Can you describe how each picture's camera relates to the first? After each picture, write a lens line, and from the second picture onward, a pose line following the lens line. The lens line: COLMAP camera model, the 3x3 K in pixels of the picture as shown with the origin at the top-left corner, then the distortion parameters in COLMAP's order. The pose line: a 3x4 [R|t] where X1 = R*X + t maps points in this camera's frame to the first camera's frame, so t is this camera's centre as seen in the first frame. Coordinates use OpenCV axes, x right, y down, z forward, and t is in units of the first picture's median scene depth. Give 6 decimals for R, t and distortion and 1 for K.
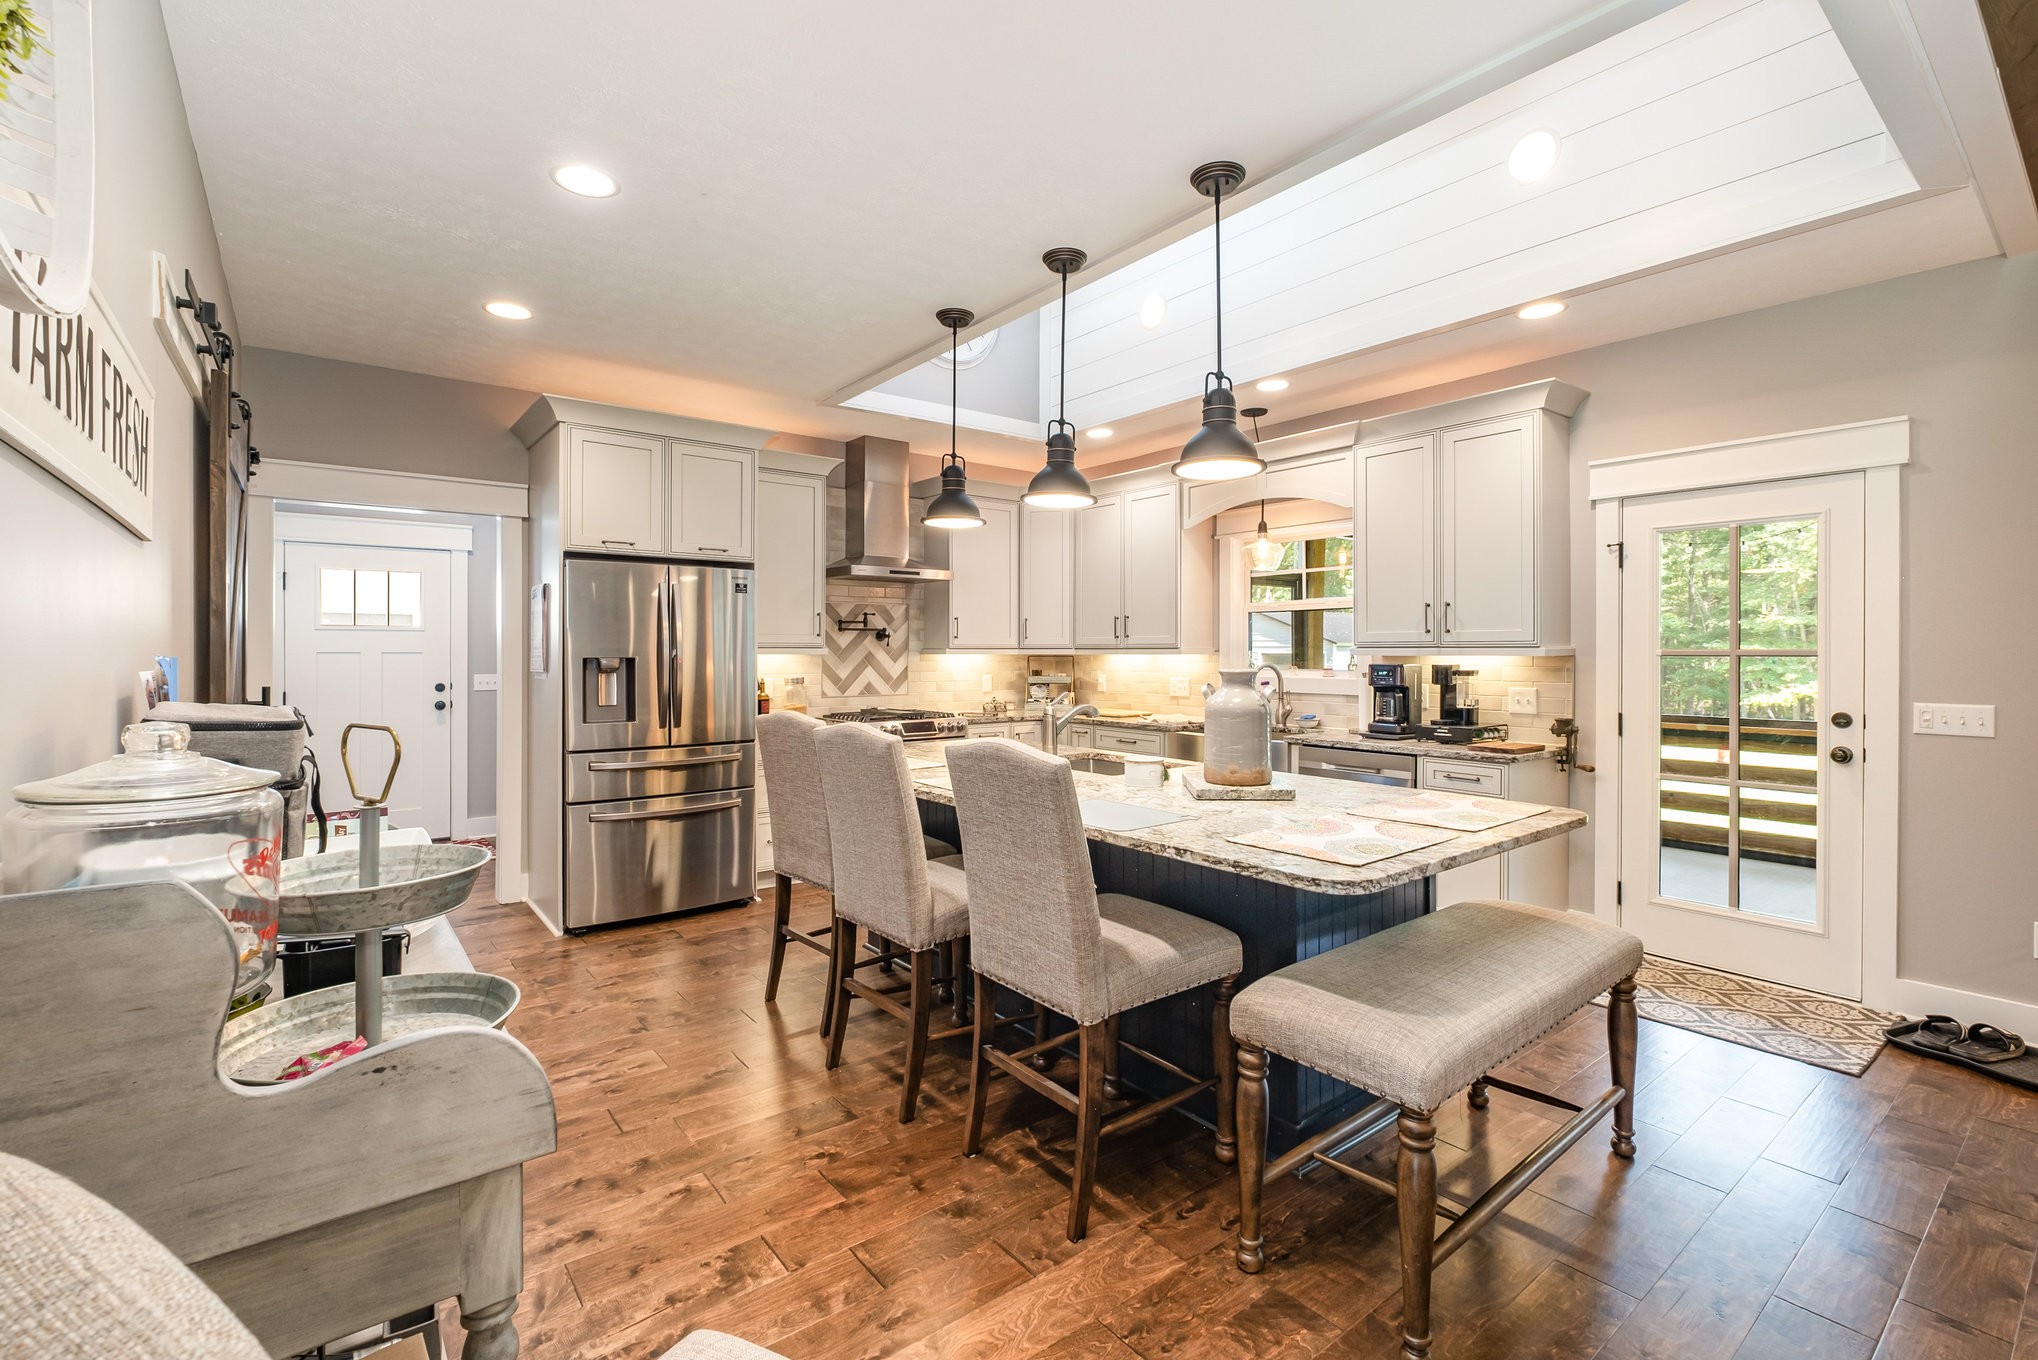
lens RADIAL K [[903.7, 0, 1013.5], [0, 903.7, 660.9], [0, 0, 1]] dist [0.003275, -0.000492]
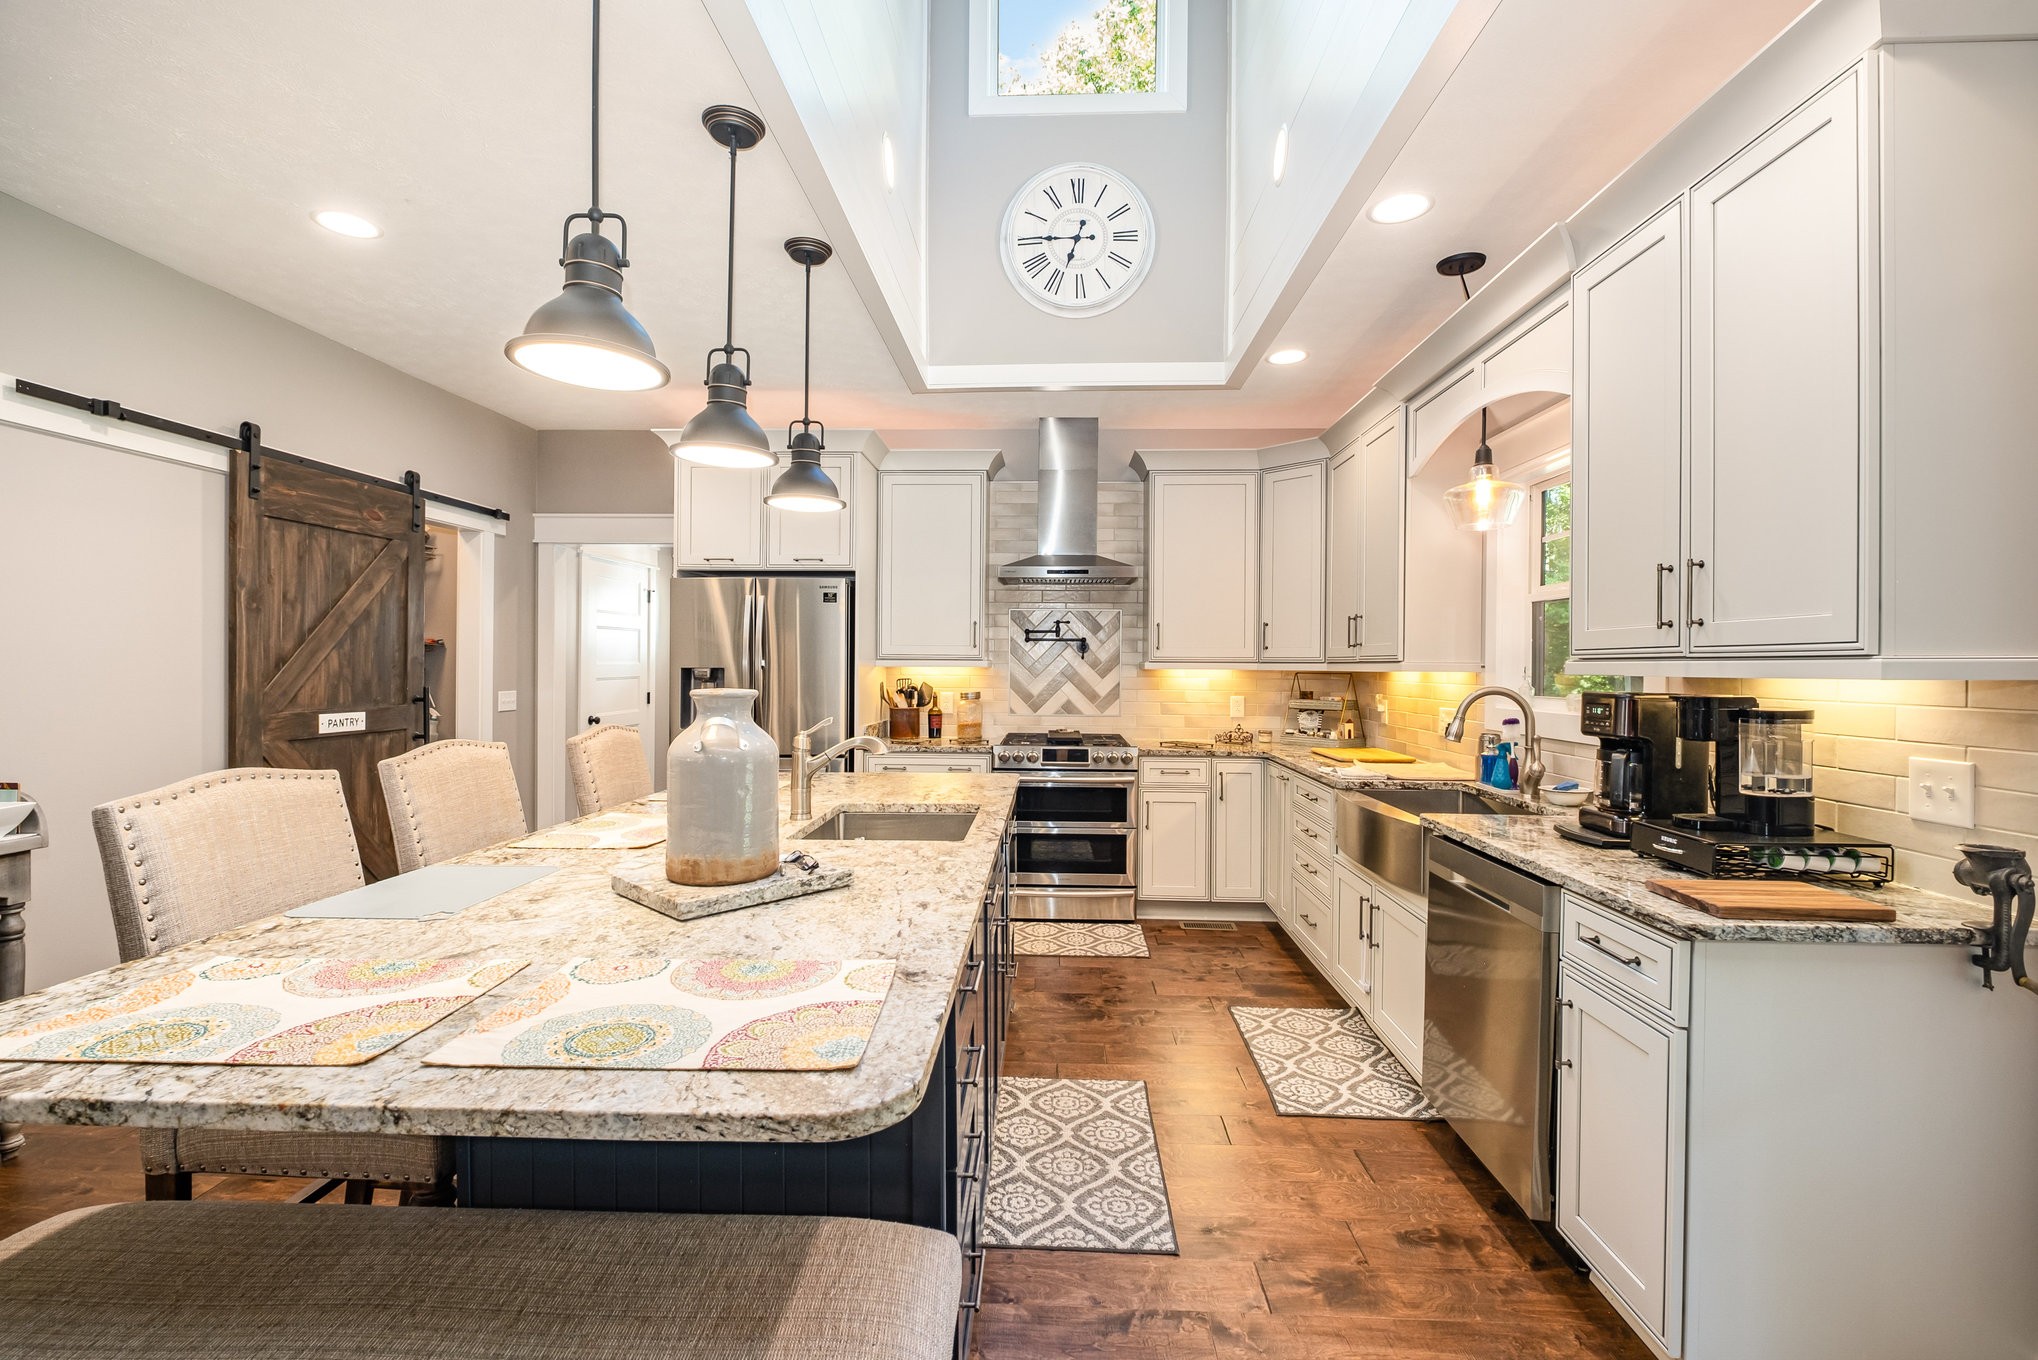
lens RADIAL K [[903.7, 0, 1021.6], [0, 903.7, 675.8], [0, 0, 1]] dist [0.003275, -0.000492]
pose [[0.764579, 0.011456, -0.644428, 0.376281], [-0.011365, 0.999926, 0.004291, -0.003299], [0.644430, 0.004043, 0.764653, 0.314760]]
